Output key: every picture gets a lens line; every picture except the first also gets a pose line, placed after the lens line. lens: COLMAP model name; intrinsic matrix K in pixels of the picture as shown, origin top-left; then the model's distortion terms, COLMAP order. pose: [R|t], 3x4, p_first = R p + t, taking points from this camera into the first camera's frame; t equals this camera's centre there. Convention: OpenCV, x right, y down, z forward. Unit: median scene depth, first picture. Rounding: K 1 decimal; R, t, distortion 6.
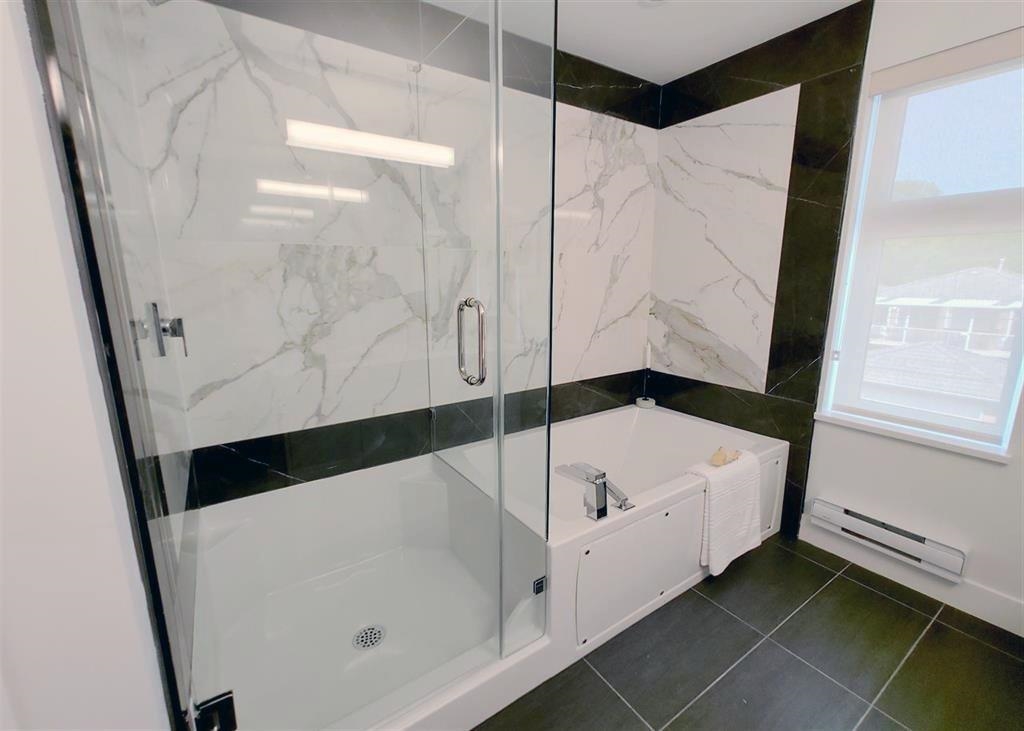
lens RADIAL K [[431.2, 0, 508.7], [0, 431.2, 366.8], [0, 0, 1]] dist [0.002176, 0.000837]
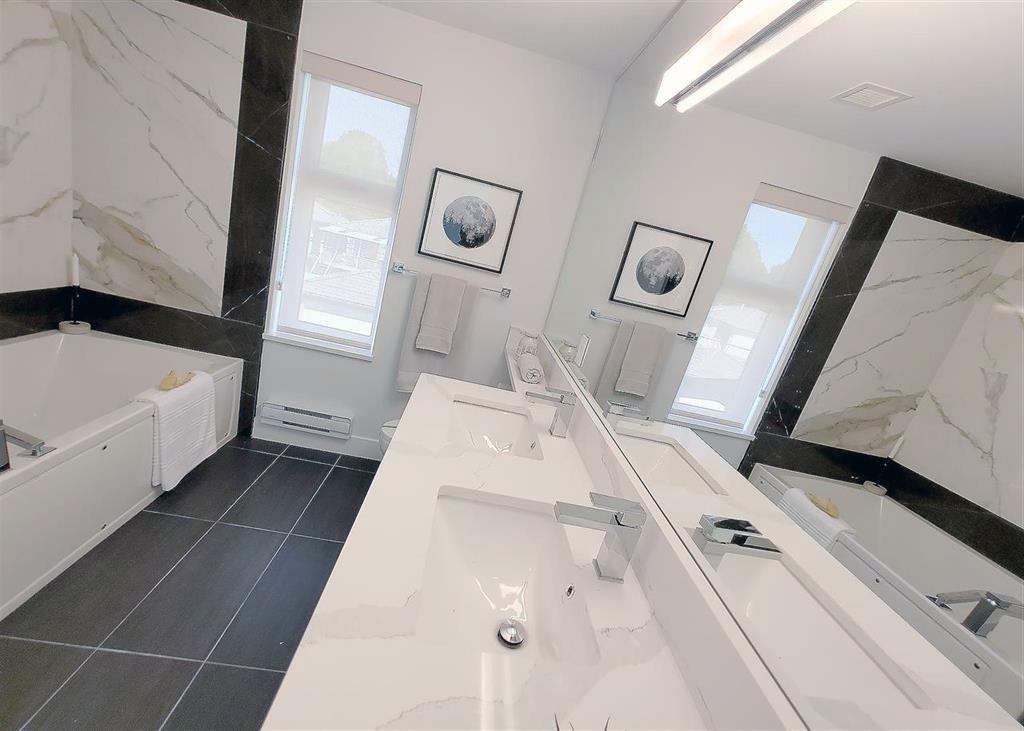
lens RADIAL K [[431.2, 0, 505.1], [0, 431.2, 361.0], [0, 0, 1]] dist [0.002176, 0.000837]
pose [[0.486323, -0.095124, 0.868586, -0.012471], [-0.068362, 0.986867, 0.146354, -0.037172], [-0.871101, -0.130554, 0.473433, -0.152115]]
